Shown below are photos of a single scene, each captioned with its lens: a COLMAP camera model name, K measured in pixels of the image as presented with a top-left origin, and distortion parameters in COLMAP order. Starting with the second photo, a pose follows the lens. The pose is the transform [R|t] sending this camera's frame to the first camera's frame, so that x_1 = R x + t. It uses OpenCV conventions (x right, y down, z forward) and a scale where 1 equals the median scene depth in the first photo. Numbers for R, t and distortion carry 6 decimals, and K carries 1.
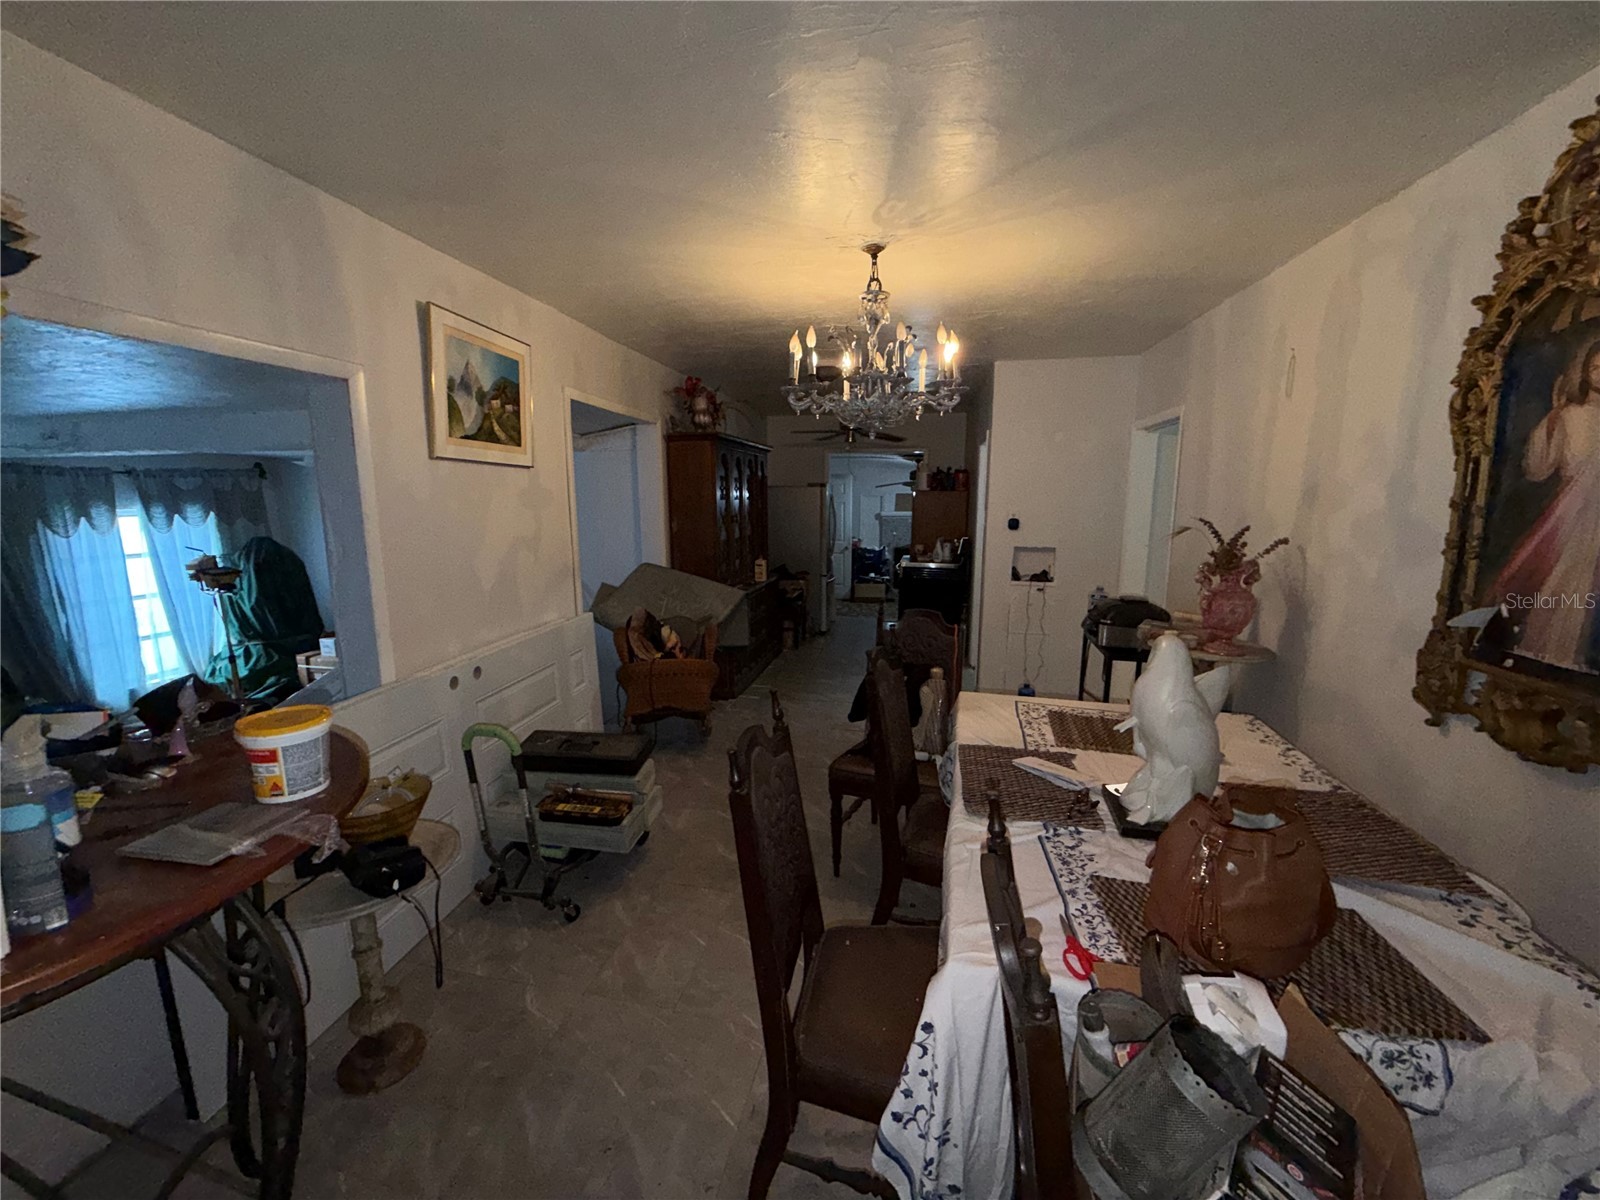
lens RADIAL K [[634.8, 0, 794.9], [0, 634.8, 597.4], [0, 0, 1]] dist [-0.002516, 0.000278]
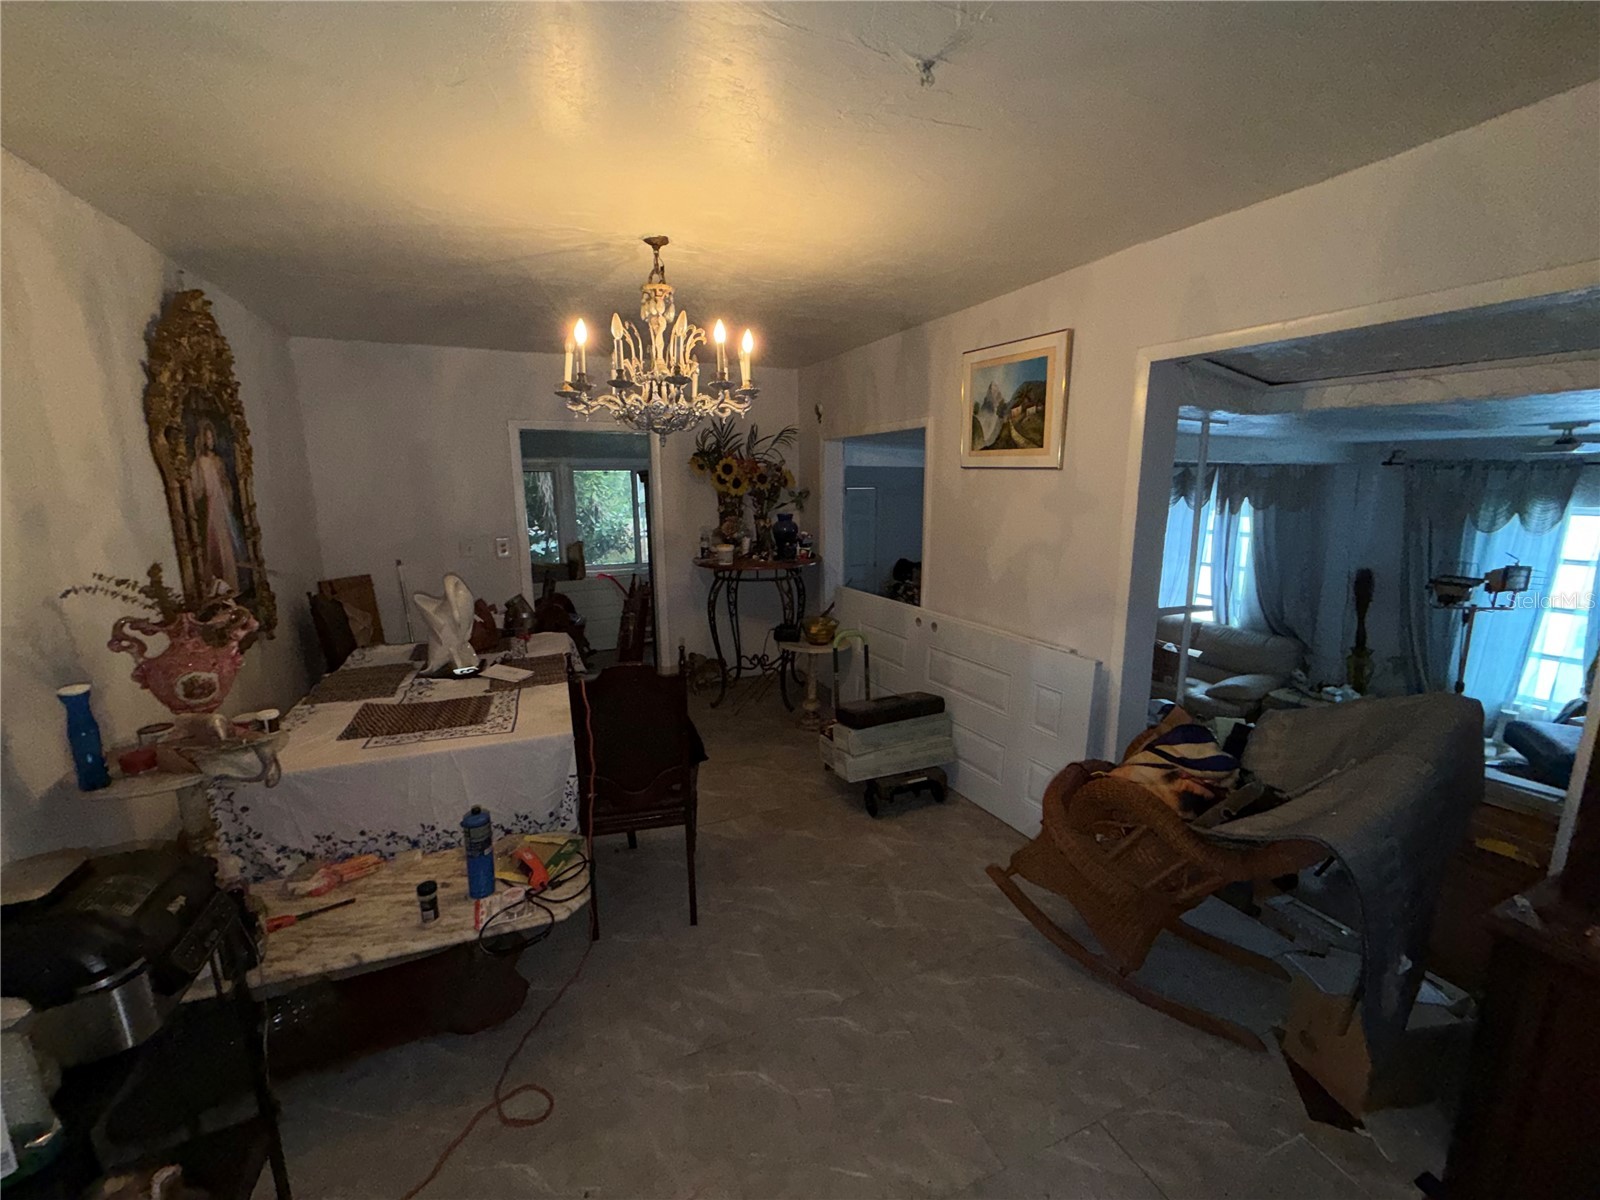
lens RADIAL K [[634.8, 0, 794.9], [0, 634.8, 597.4], [0, 0, 1]] dist [-0.002516, 0.000278]
pose [[-0.814723, 0.111620, -0.569005, 0.479144], [-0.087509, 0.946389, 0.310950, -0.317991], [0.573208, 0.303131, -0.761278, 1.742211]]
